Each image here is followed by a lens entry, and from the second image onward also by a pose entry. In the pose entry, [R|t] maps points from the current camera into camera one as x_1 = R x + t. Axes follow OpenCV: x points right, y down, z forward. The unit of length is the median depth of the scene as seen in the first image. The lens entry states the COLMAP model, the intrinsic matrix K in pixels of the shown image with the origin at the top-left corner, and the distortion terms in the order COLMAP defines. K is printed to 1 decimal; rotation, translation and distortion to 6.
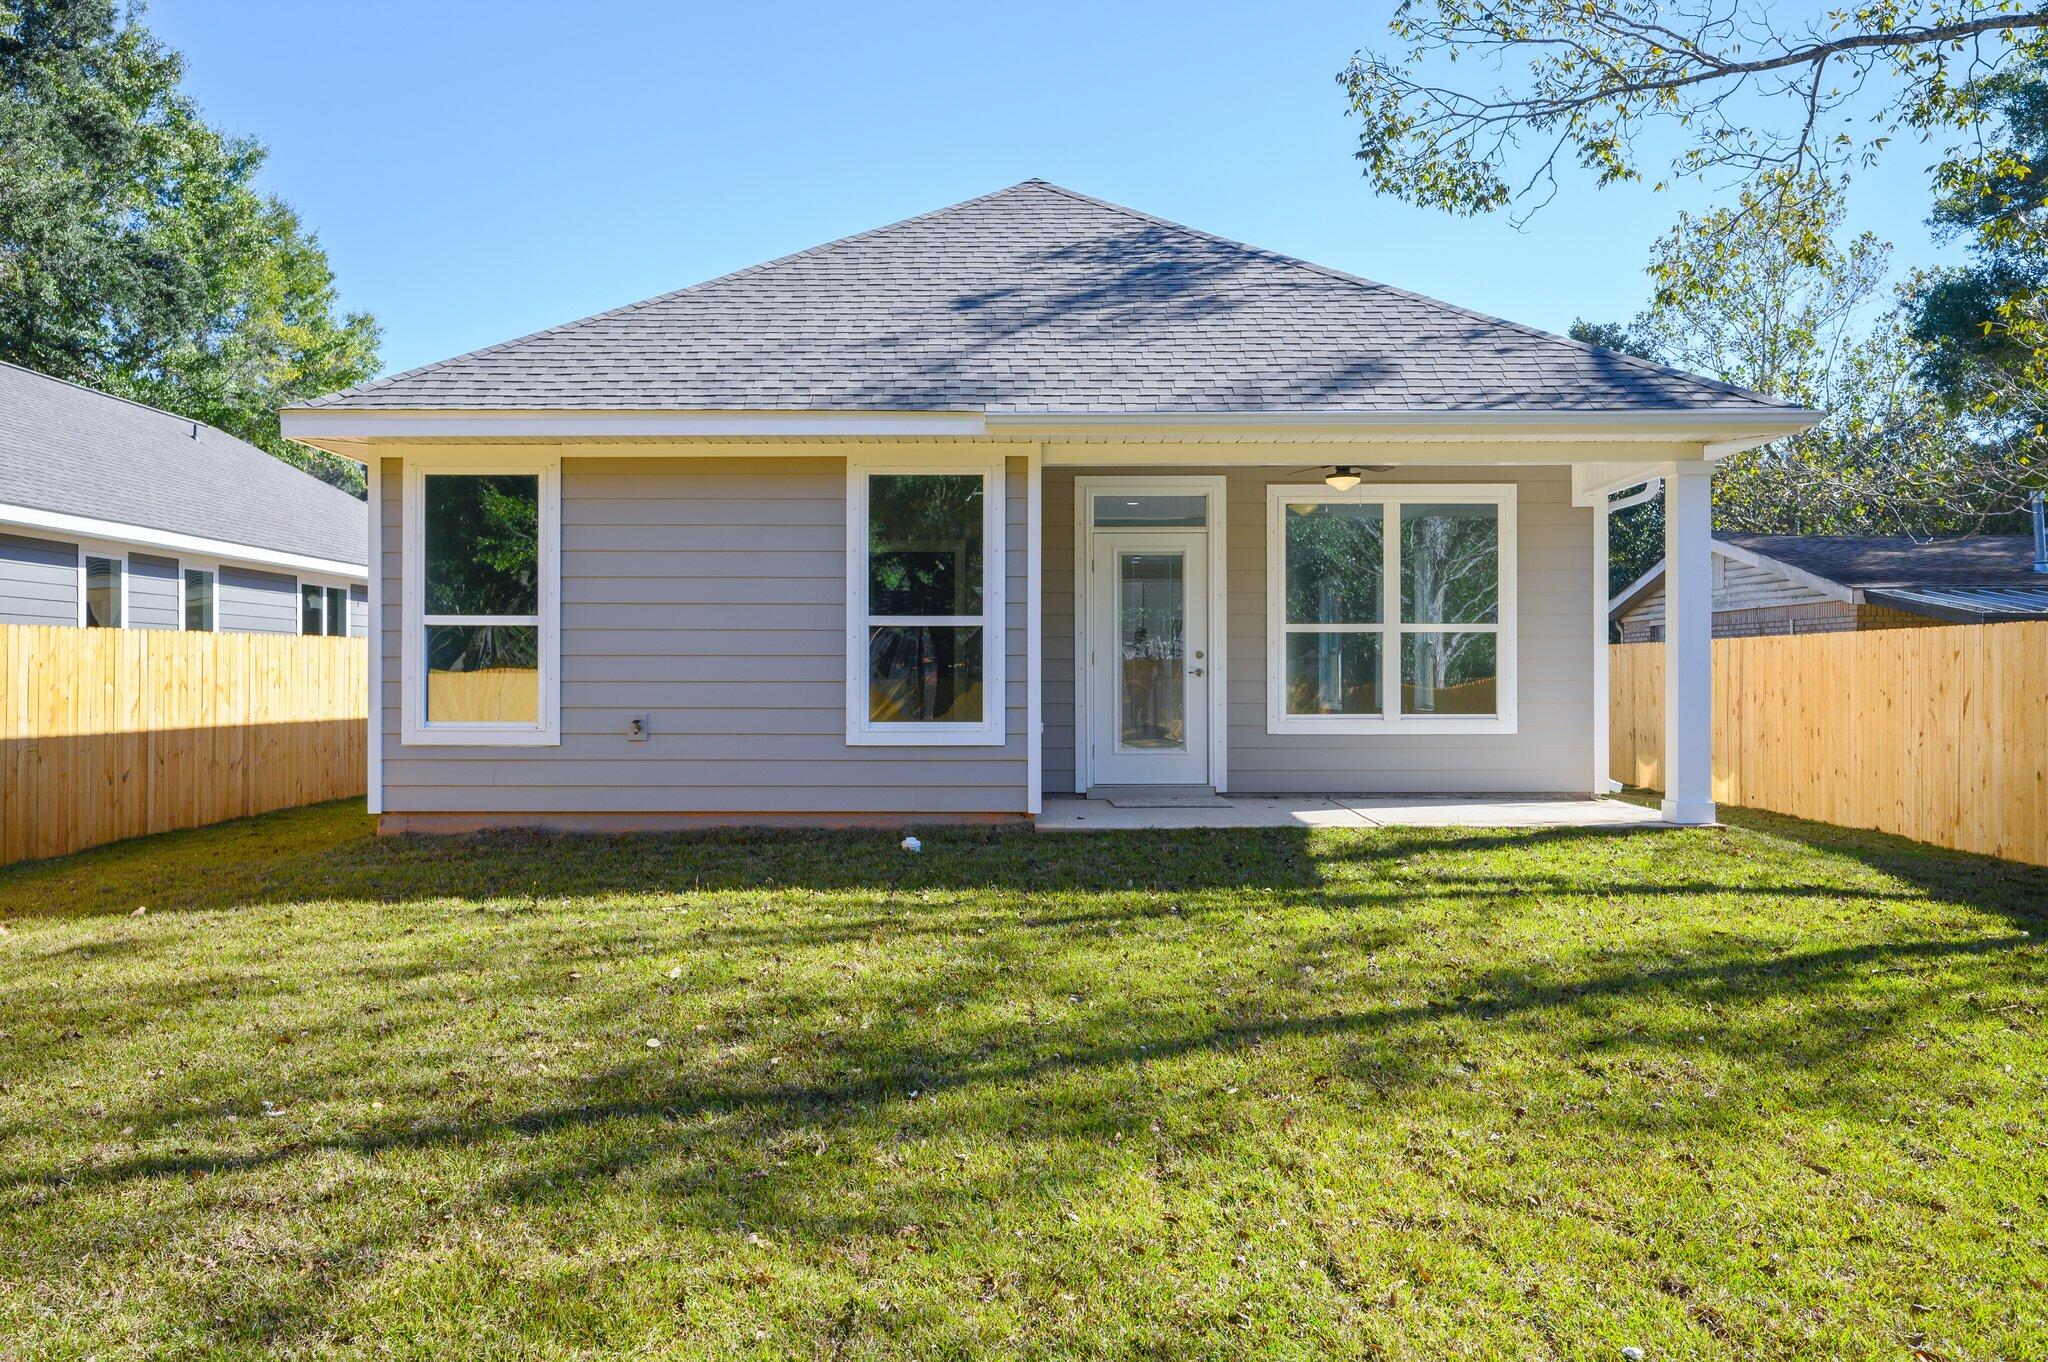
lens RADIAL K [[1754.0, 0, 1024.0], [0, 1754.0, 681.0], [0, 0, 1]] dist [0.015166, -0.001443]
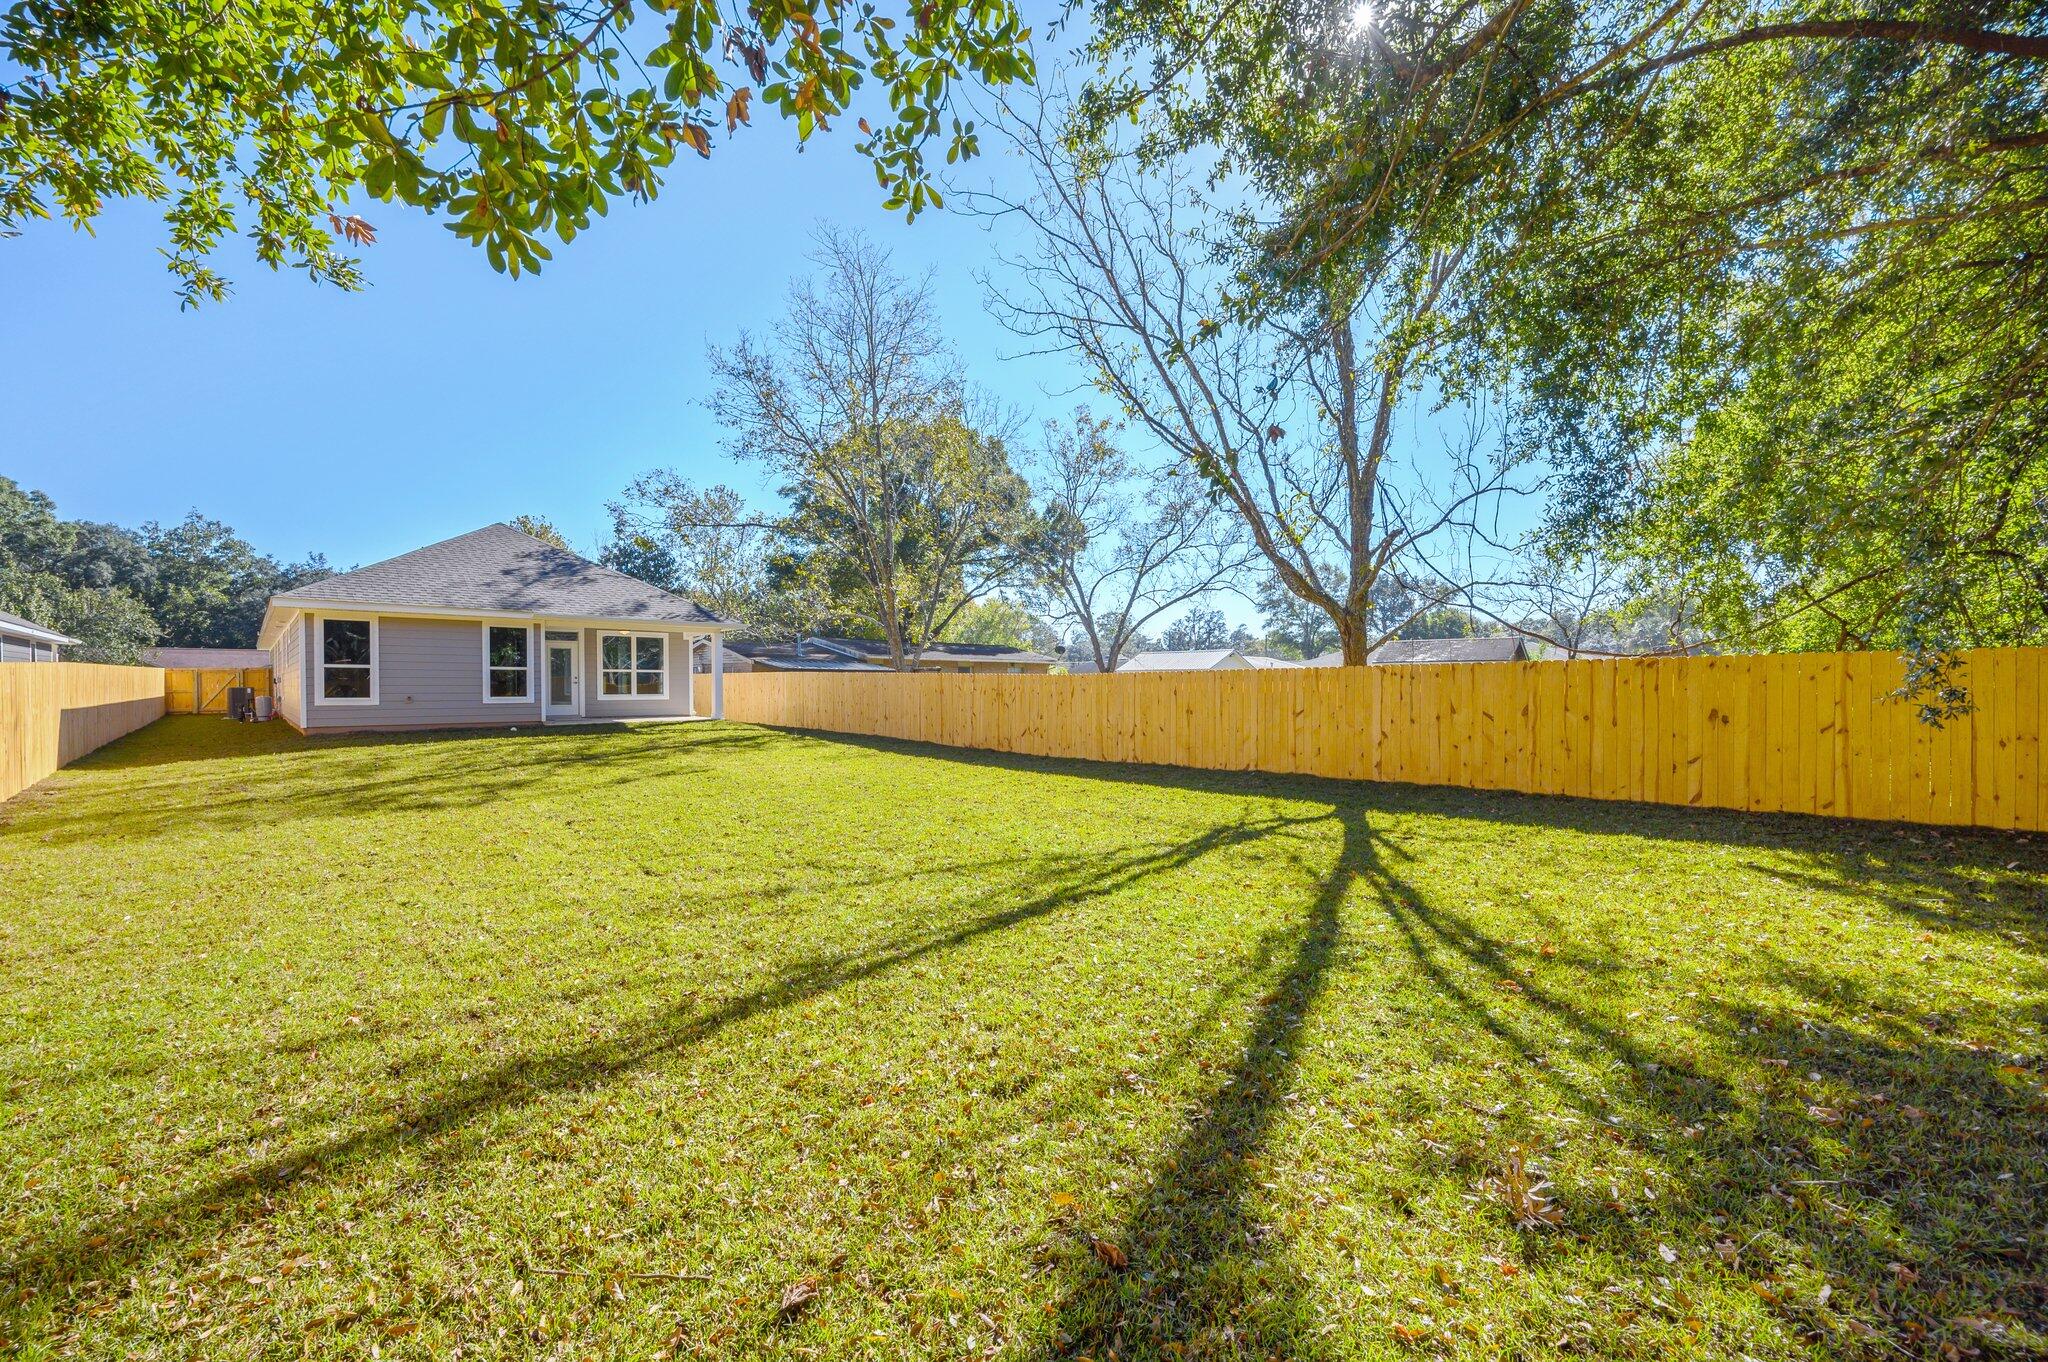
lens RADIAL K [[820.3, 0, 1024.0], [0, 820.3, 681.0], [0, 0, 1]] dist [-0.001100, -0.000104]
pose [[0.716139, 0.003036, 0.697951, -0.398941], [0.001179, 0.999984, -0.005560, 0.001350], [-0.697957, 0.004805, 0.716124, -0.786110]]
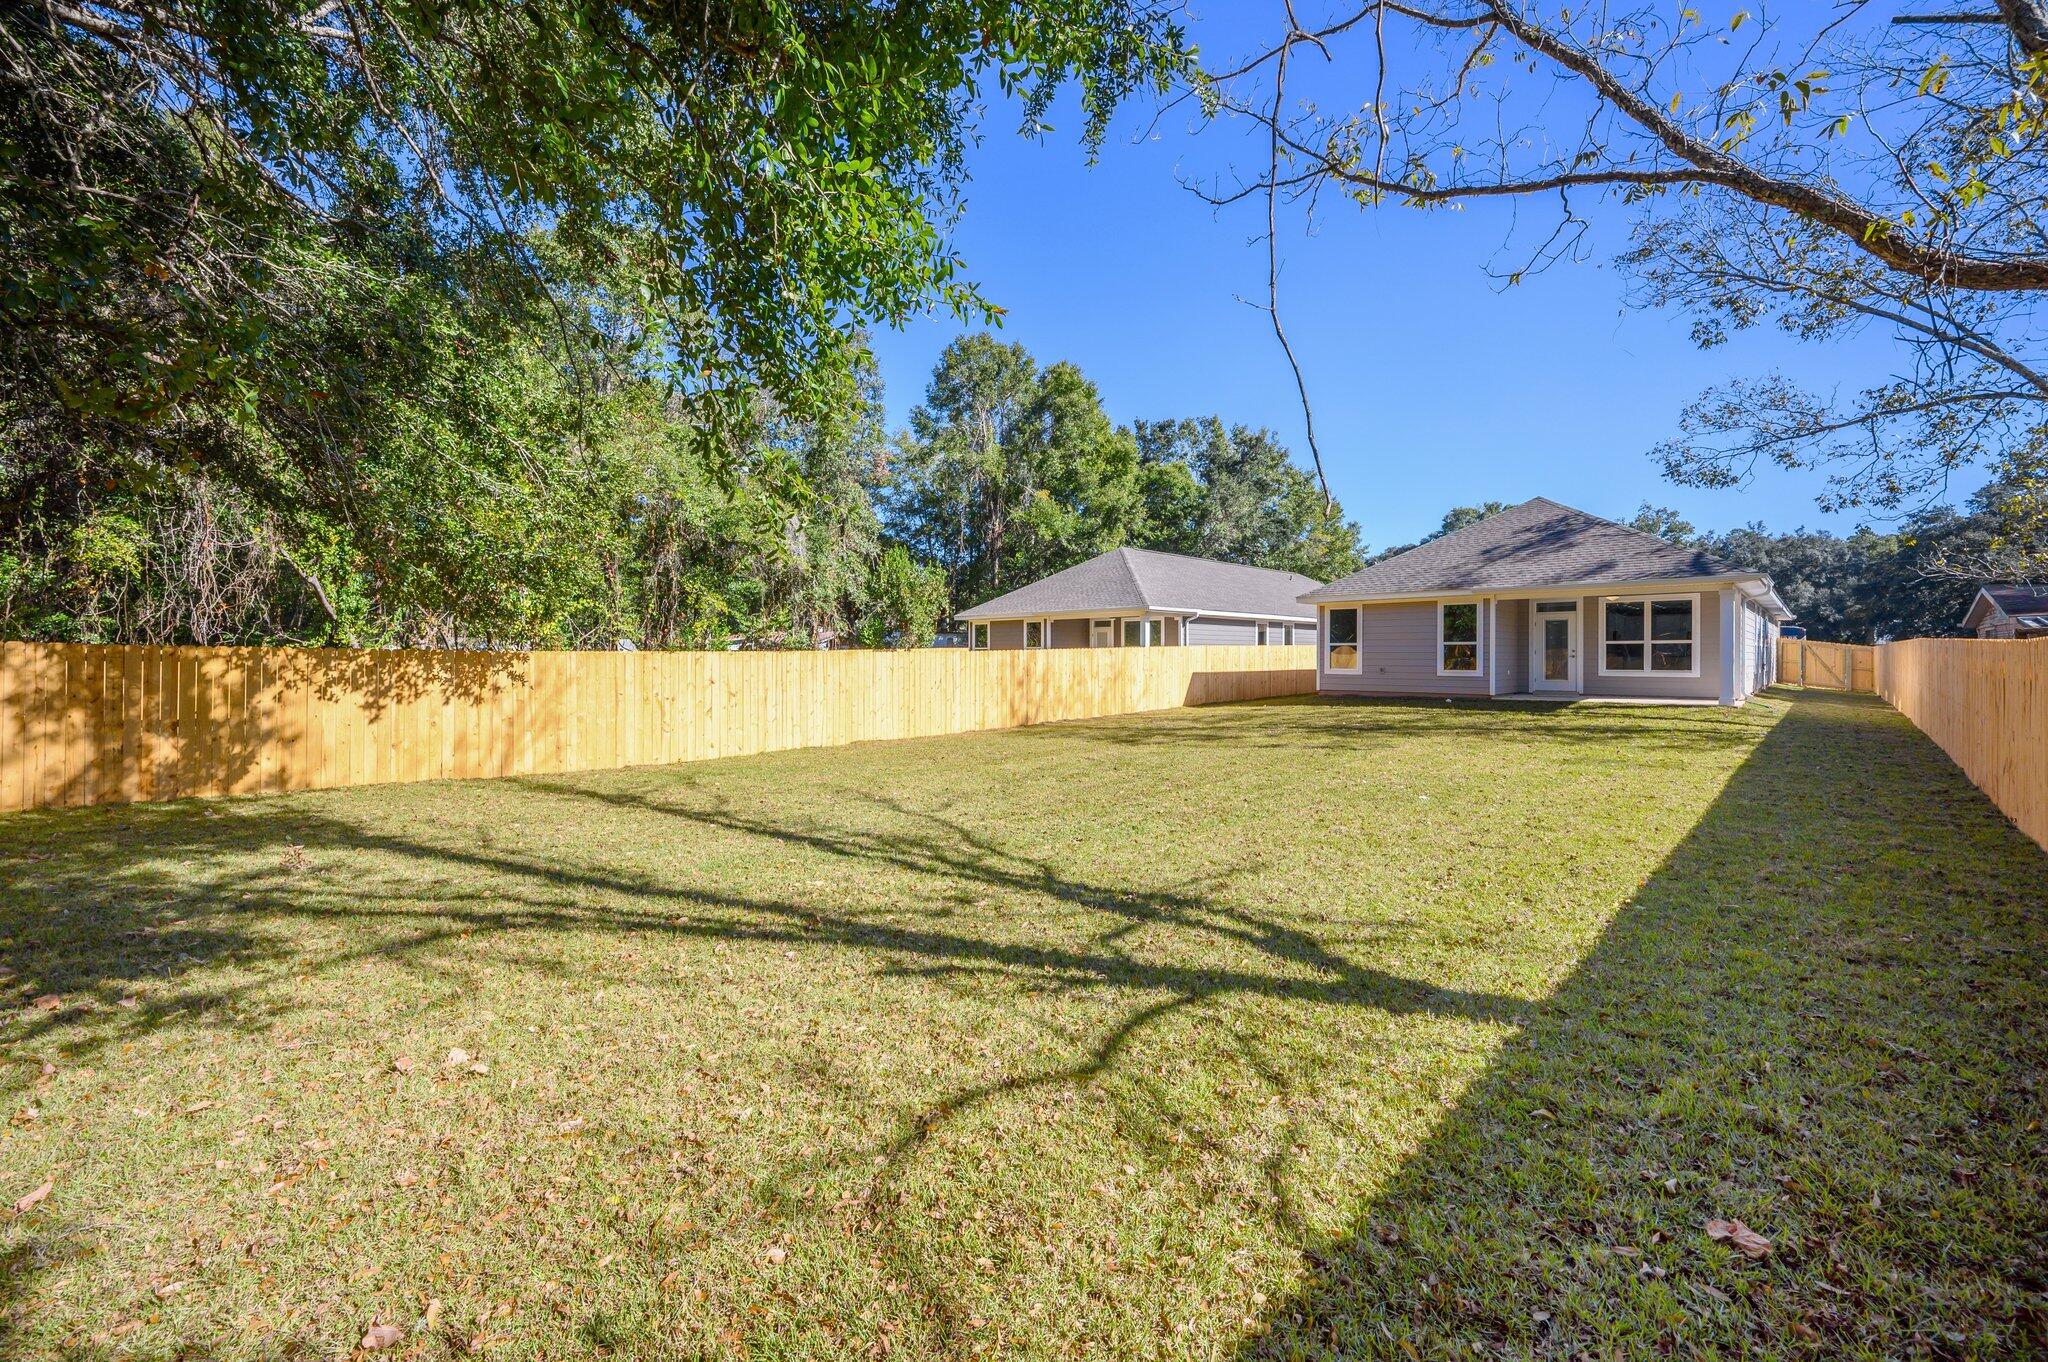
lens RADIAL K [[844.8, 0, 1014.9], [0, 844.8, 659.6], [0, 0, 1]] dist [0.000315, 0.000023]
pose [[0.715563, 0.000095, -0.698549, 0.448992], [0.000108, 1.000000, 0.000246, 0.000130], [0.698549, -0.000252, 0.715563, -0.822452]]
